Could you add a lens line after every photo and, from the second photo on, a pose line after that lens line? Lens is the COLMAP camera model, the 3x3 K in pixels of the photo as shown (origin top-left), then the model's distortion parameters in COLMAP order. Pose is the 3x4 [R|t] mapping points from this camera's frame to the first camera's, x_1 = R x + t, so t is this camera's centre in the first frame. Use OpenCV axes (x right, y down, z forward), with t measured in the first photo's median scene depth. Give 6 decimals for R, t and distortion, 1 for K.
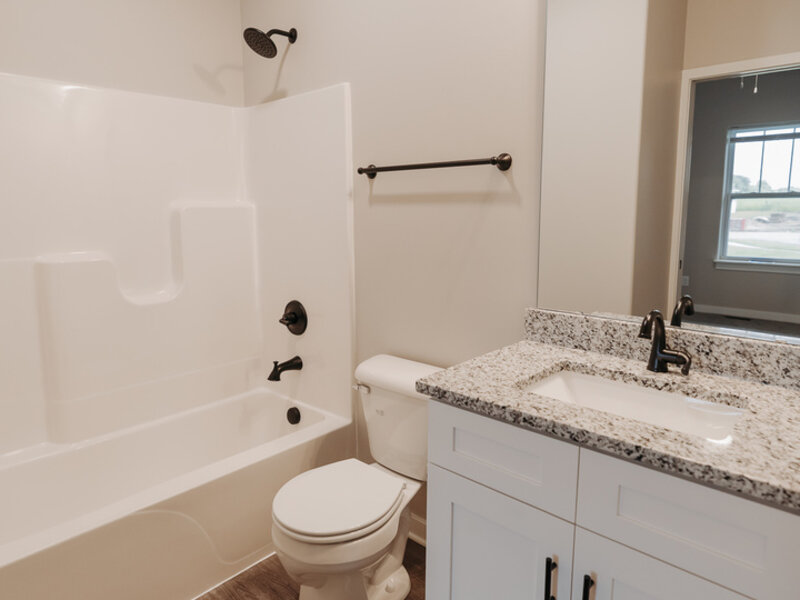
lens RADIAL K [[529.4, 0, 368.0], [0, 529.4, 300.9], [0, 0, 1]] dist [0.001194, -0.000313]
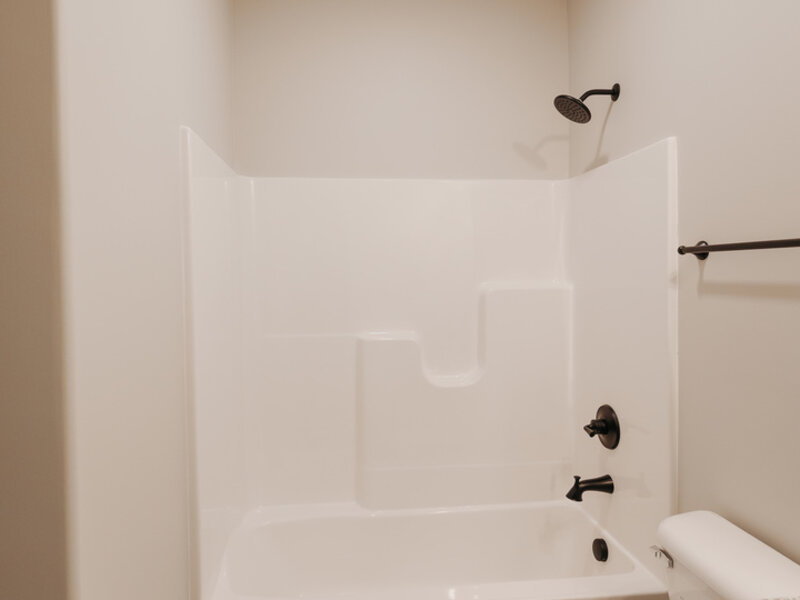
lens RADIAL K [[529.4, 0, 368.0], [0, 529.4, 300.9], [0, 0, 1]] dist [0.001194, -0.000313]
pose [[0.757405, 0.027532, -0.652365, 0.110630], [-0.103569, 0.991528, -0.078400, -0.058570], [0.644679, 0.126945, 0.753839, 0.138979]]
